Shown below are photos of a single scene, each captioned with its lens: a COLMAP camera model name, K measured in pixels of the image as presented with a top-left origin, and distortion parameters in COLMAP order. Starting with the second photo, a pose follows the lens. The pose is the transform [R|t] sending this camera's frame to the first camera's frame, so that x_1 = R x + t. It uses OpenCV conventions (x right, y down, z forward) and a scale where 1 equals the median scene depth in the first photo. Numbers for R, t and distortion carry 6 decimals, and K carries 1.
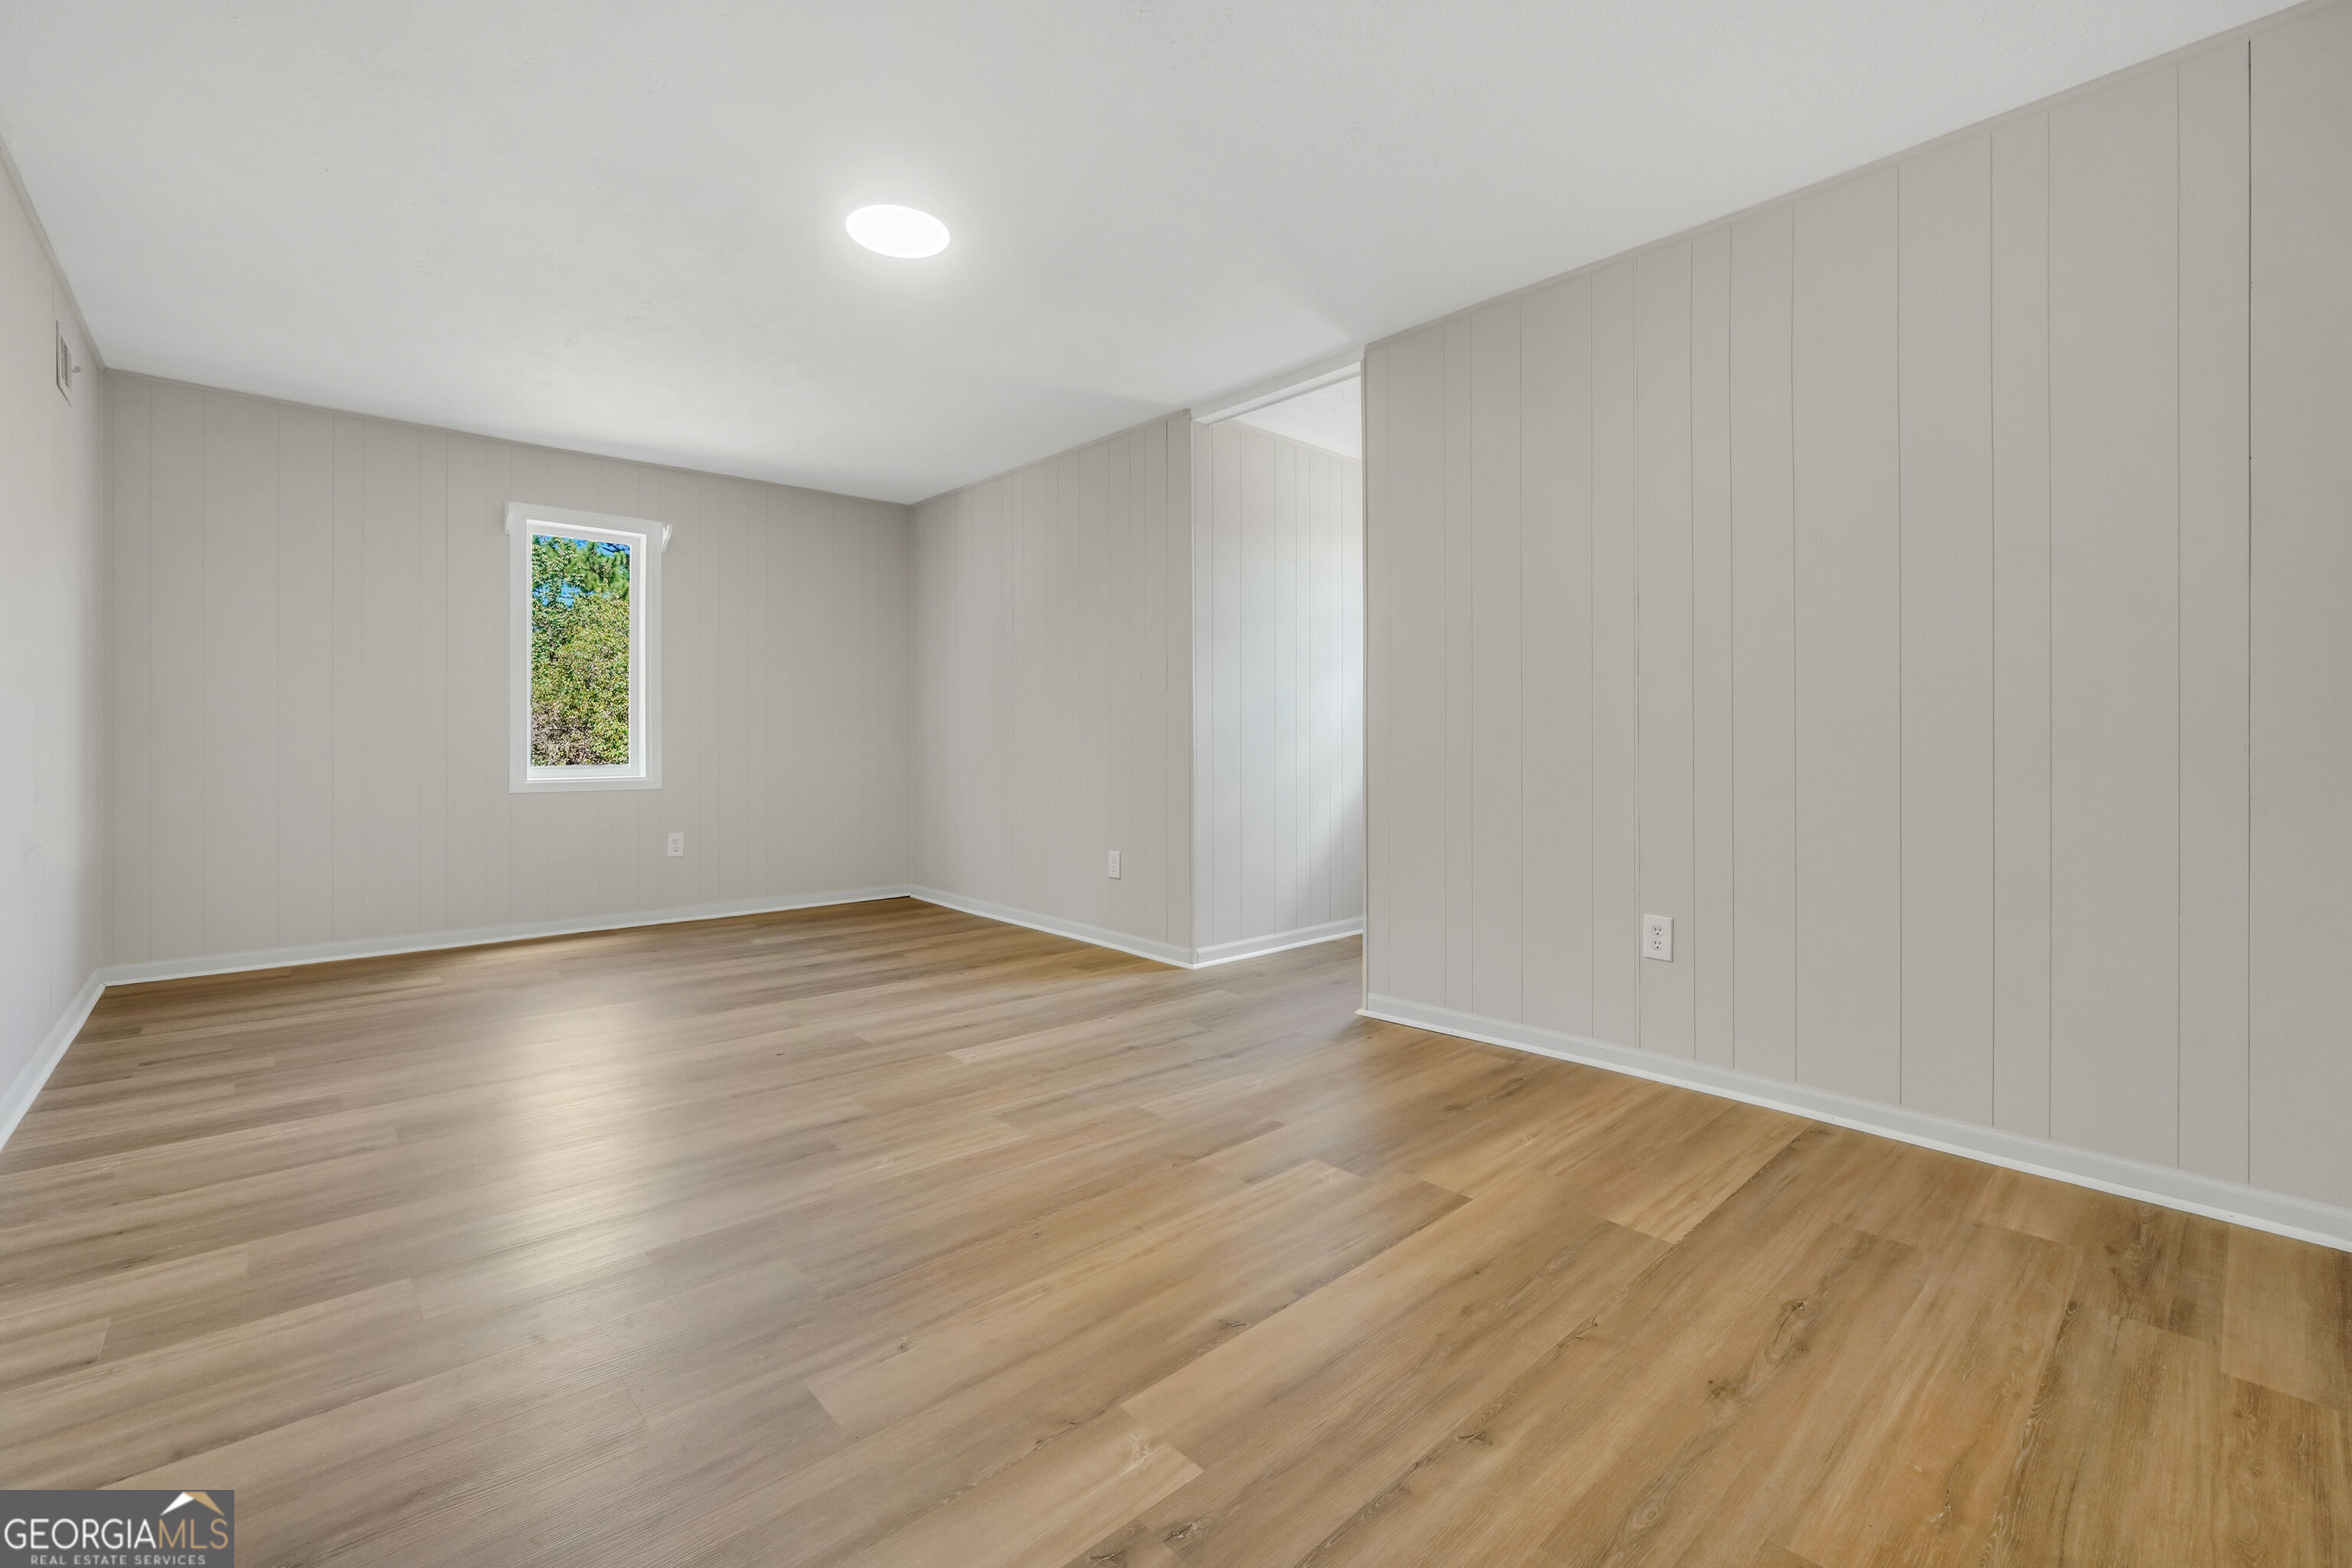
lens RADIAL K [[1004.1, 0, 1181.5], [0, 1004.1, 732.5], [0, 0, 1]] dist [-0.013782, 0.006650]
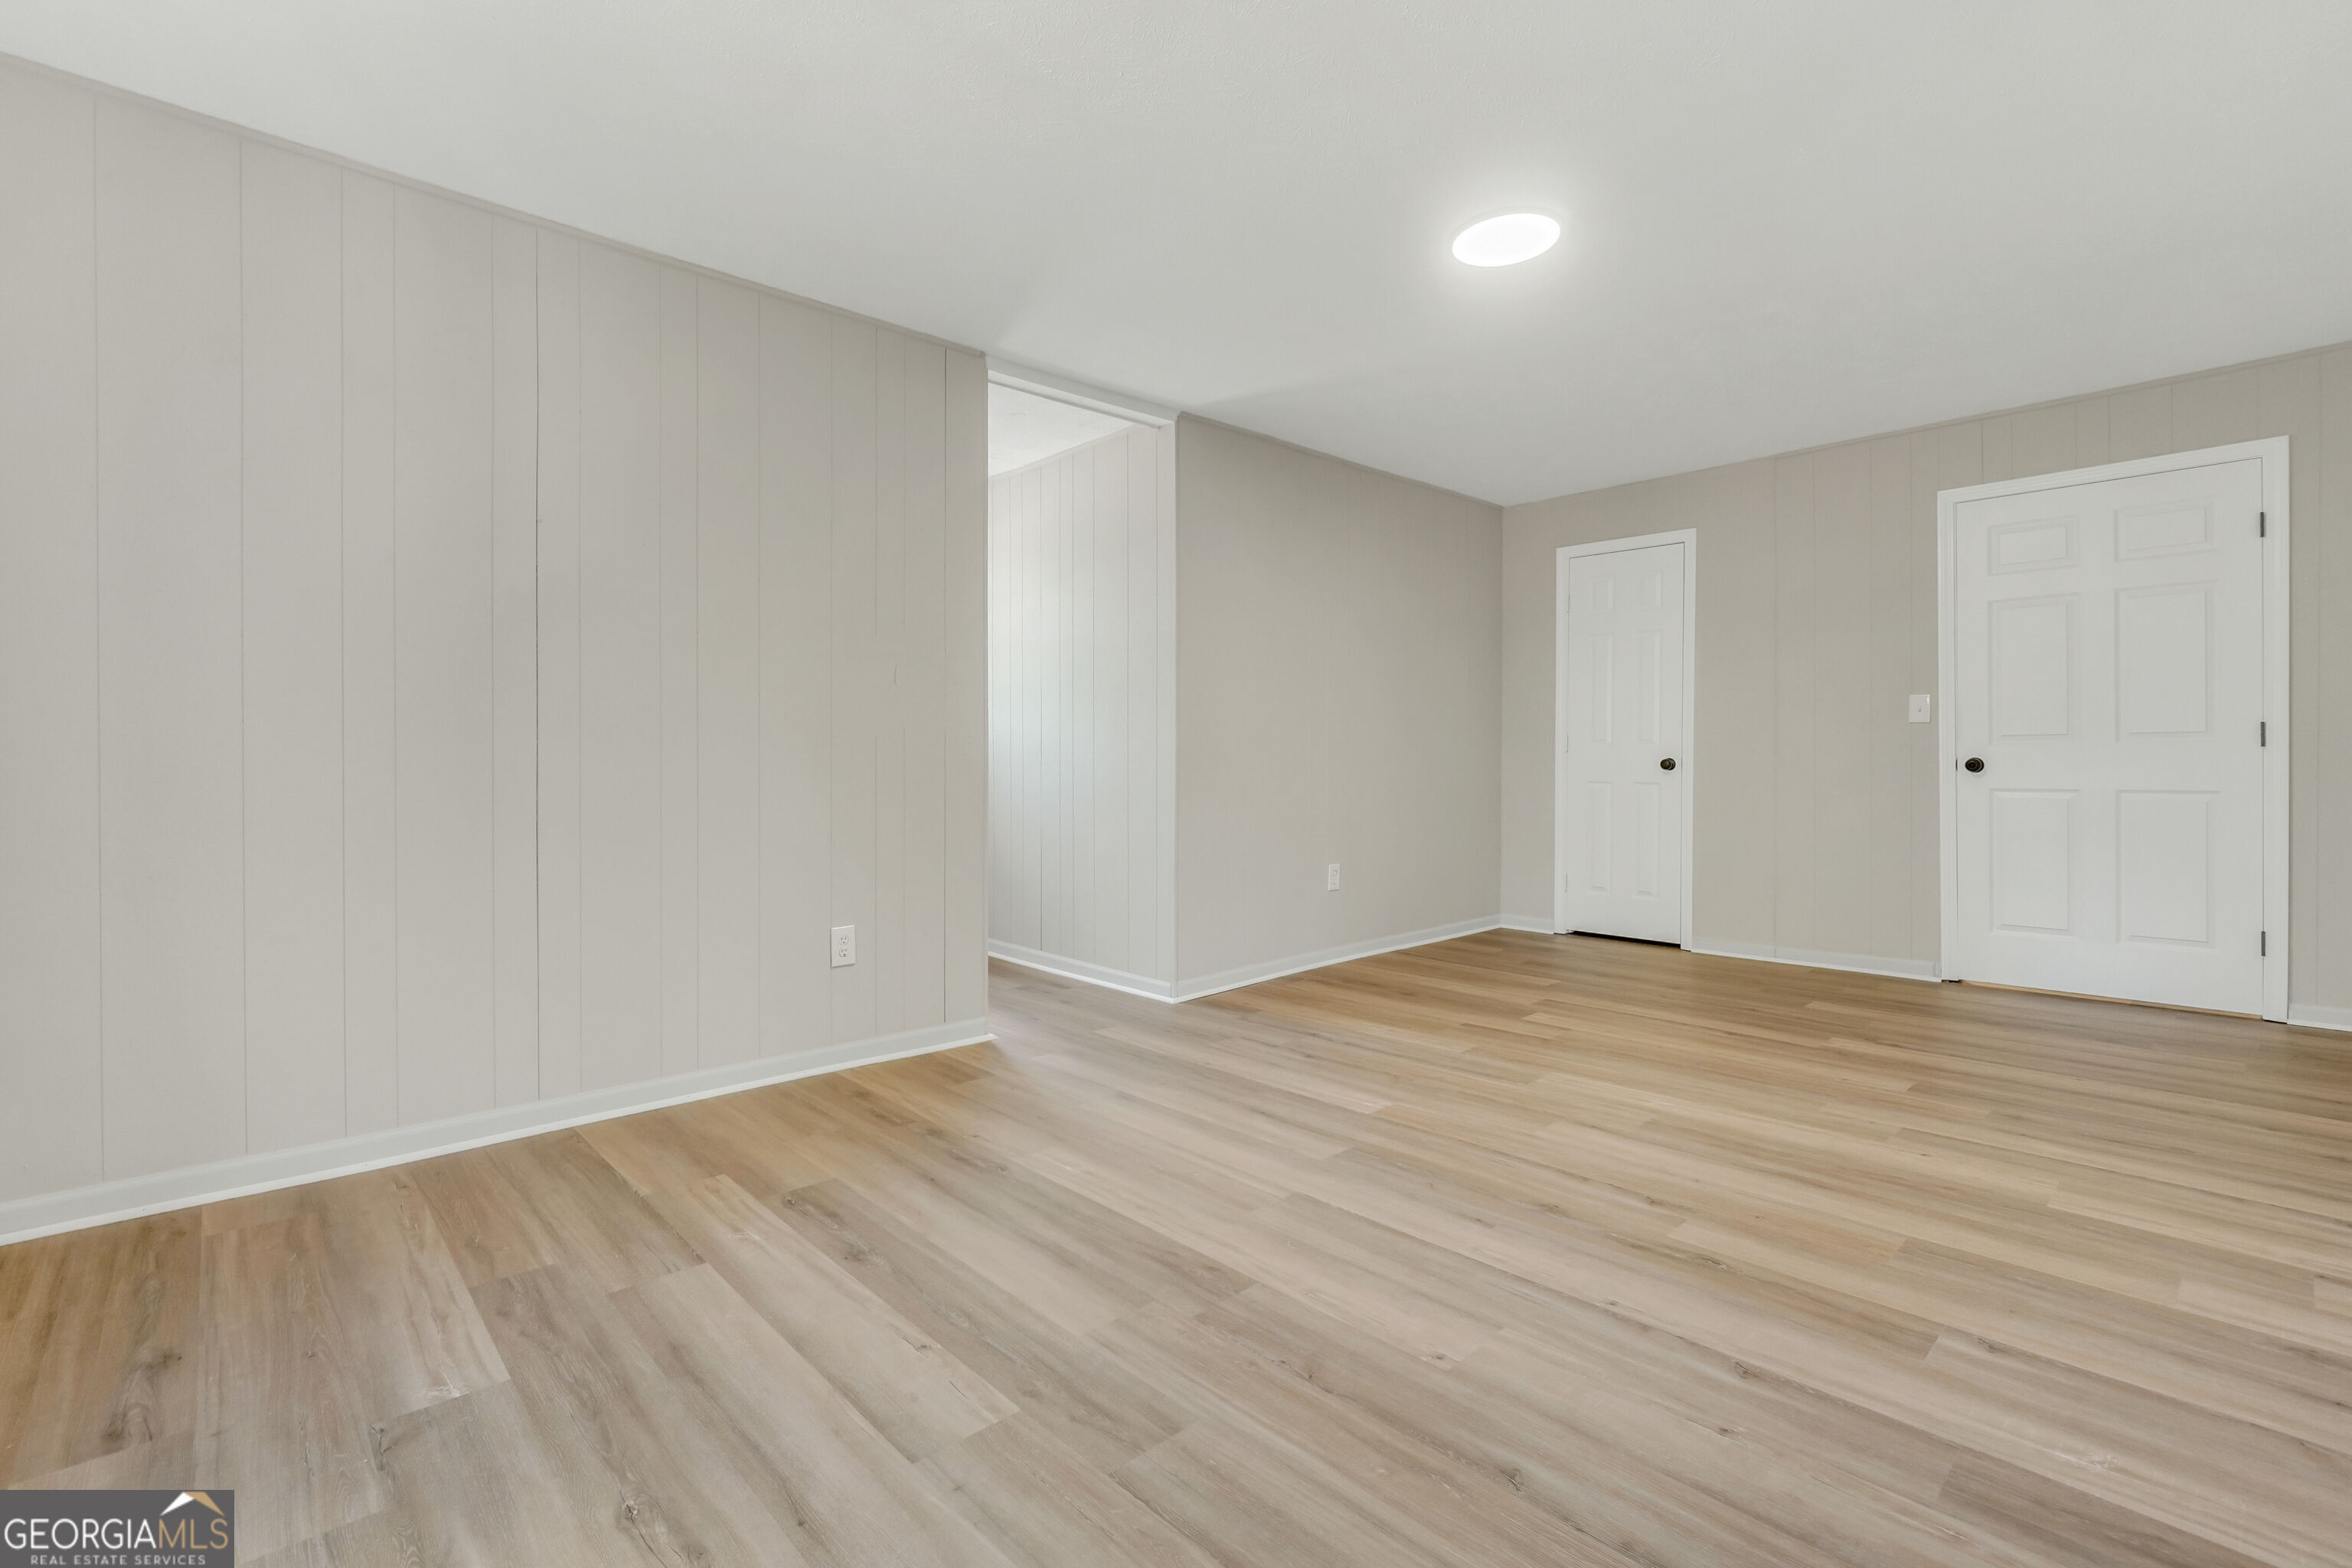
lens RADIAL K [[1004.1, 0, 1180.7], [0, 1004.1, 764.2], [0, 0, 1]] dist [-0.013782, 0.006650]
pose [[0.010844, -0.009851, 0.999893, -1.135216], [-0.002759, 0.999947, 0.009881, -0.000429], [-0.999937, -0.002866, 0.010816, 1.164496]]
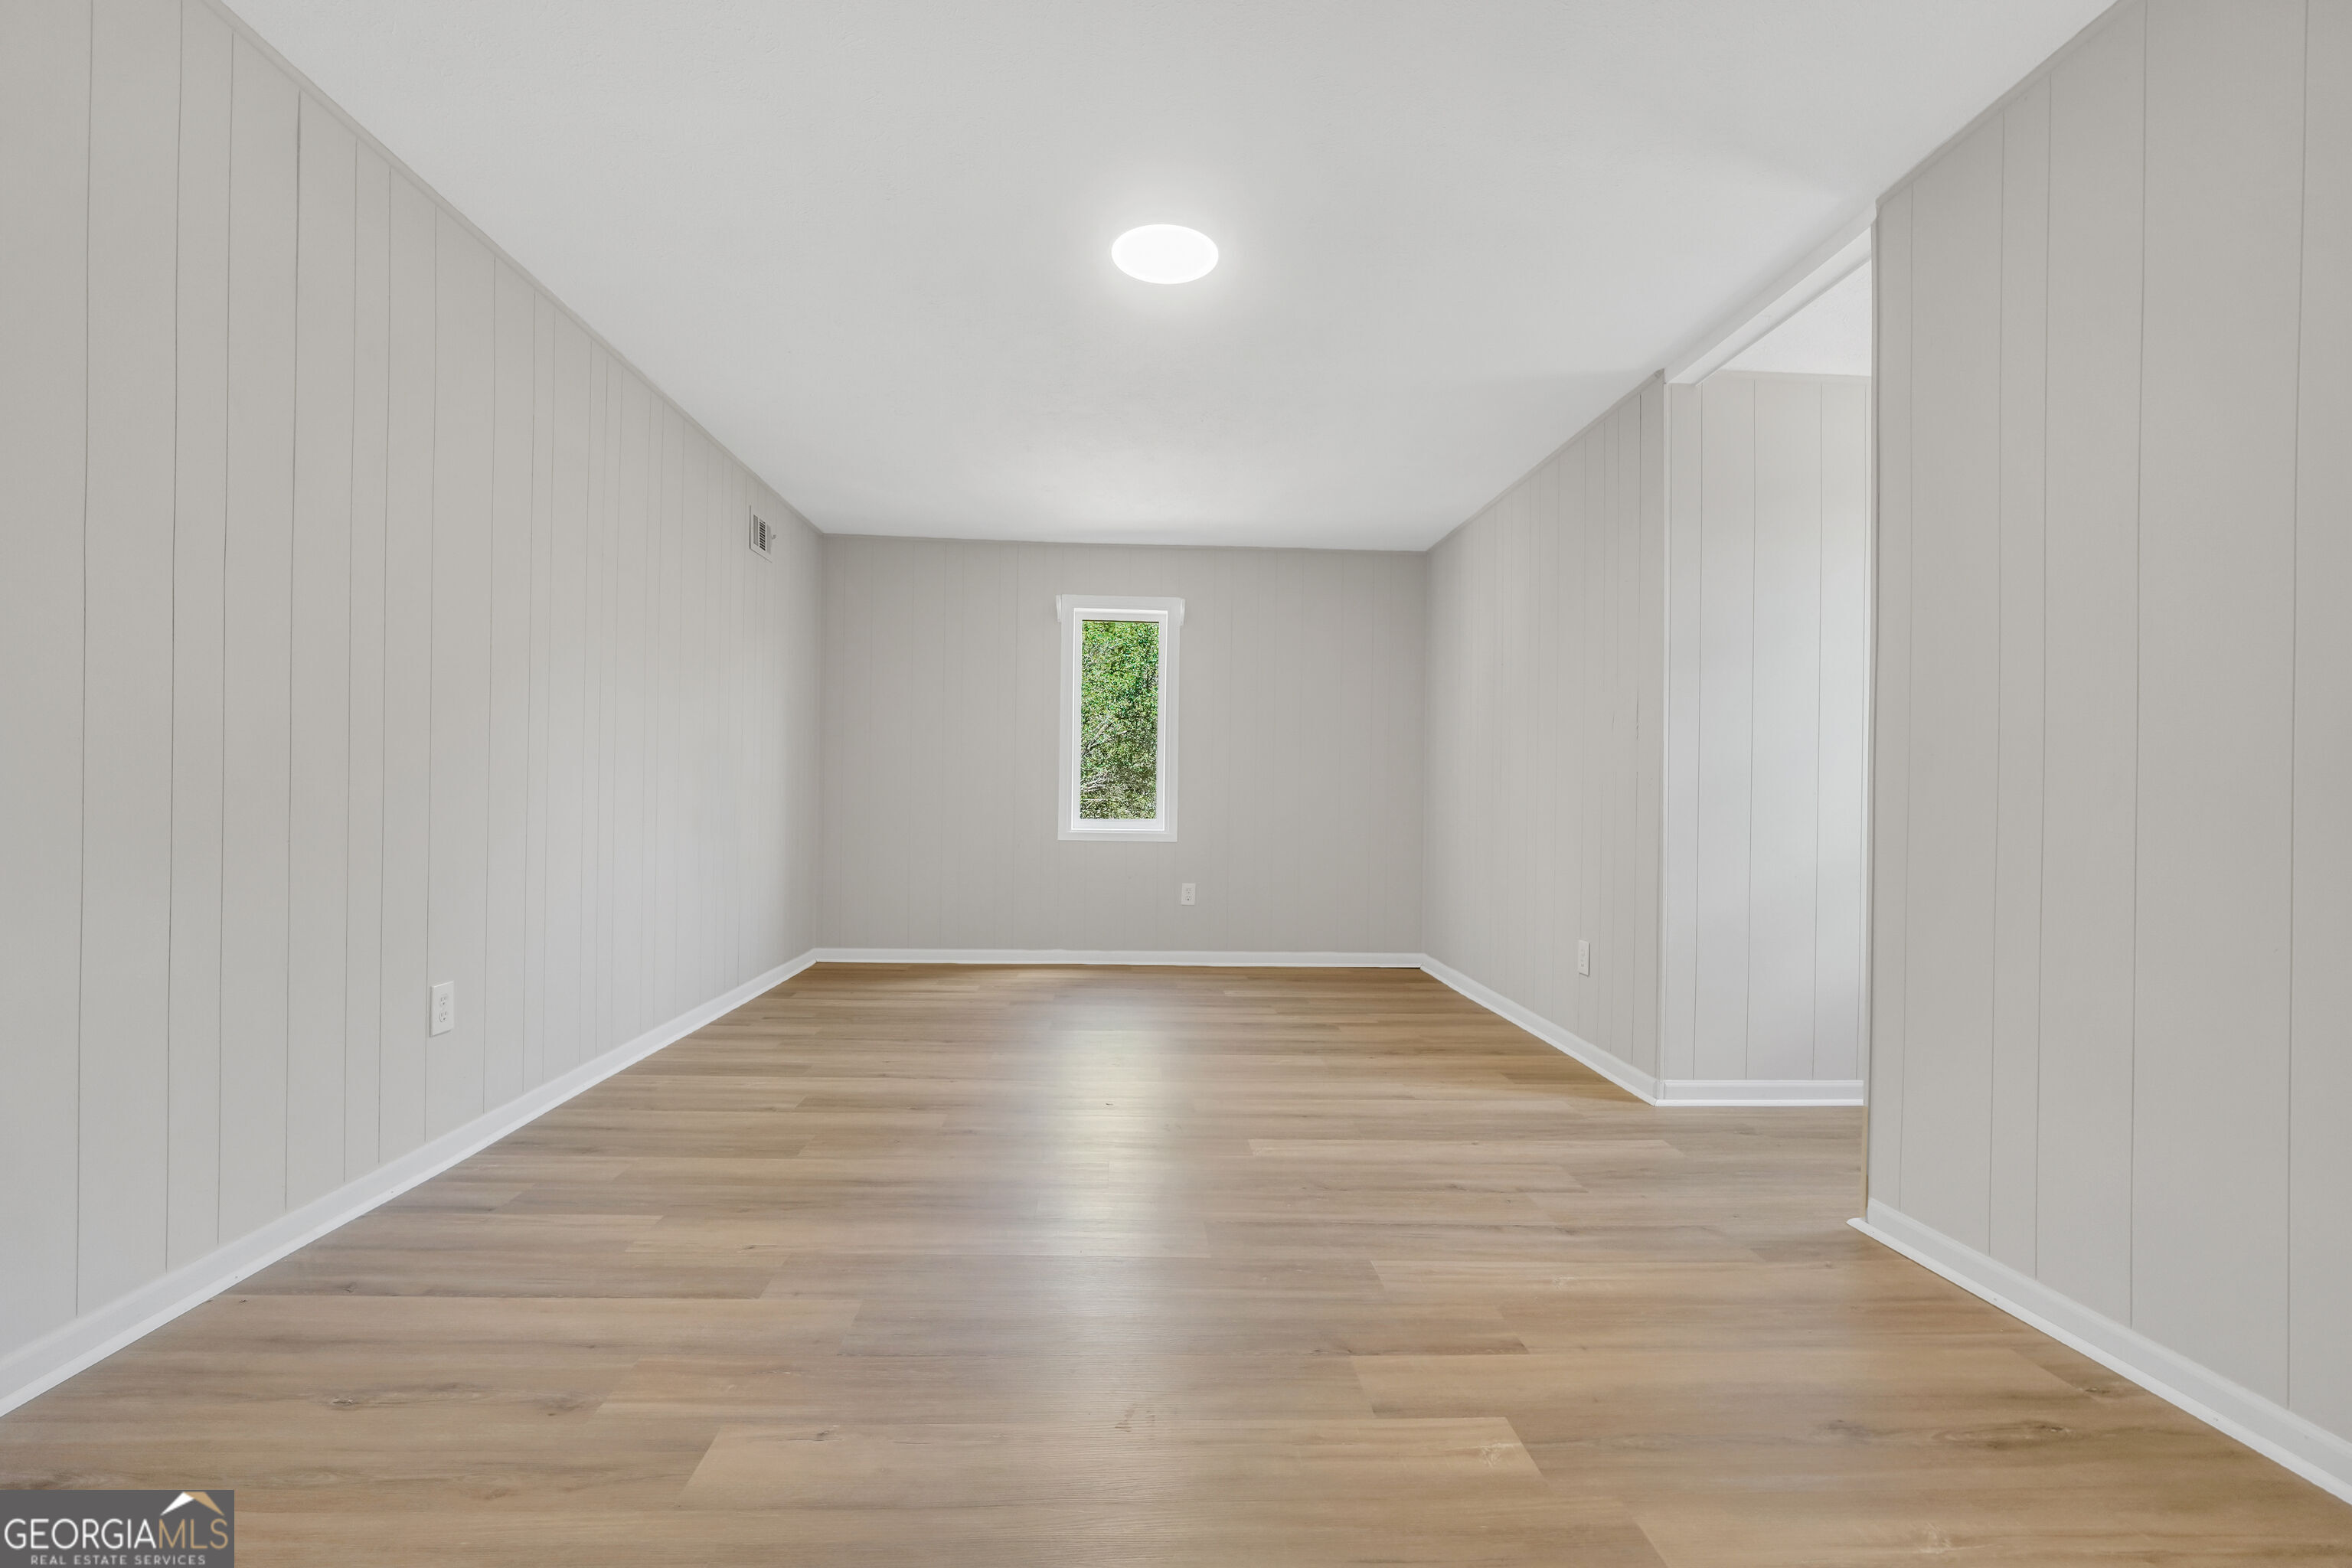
lens RADIAL K [[1004.1, 0, 1170.3], [0, 1004.1, 793.9], [0, 0, 1]] dist [-0.013782, 0.006650]
pose [[0.766773, 0.009436, -0.641848, 0.294907], [-0.011233, 0.999936, 0.001281, 0.003959], [0.641820, 0.006228, 0.766830, 0.252013]]
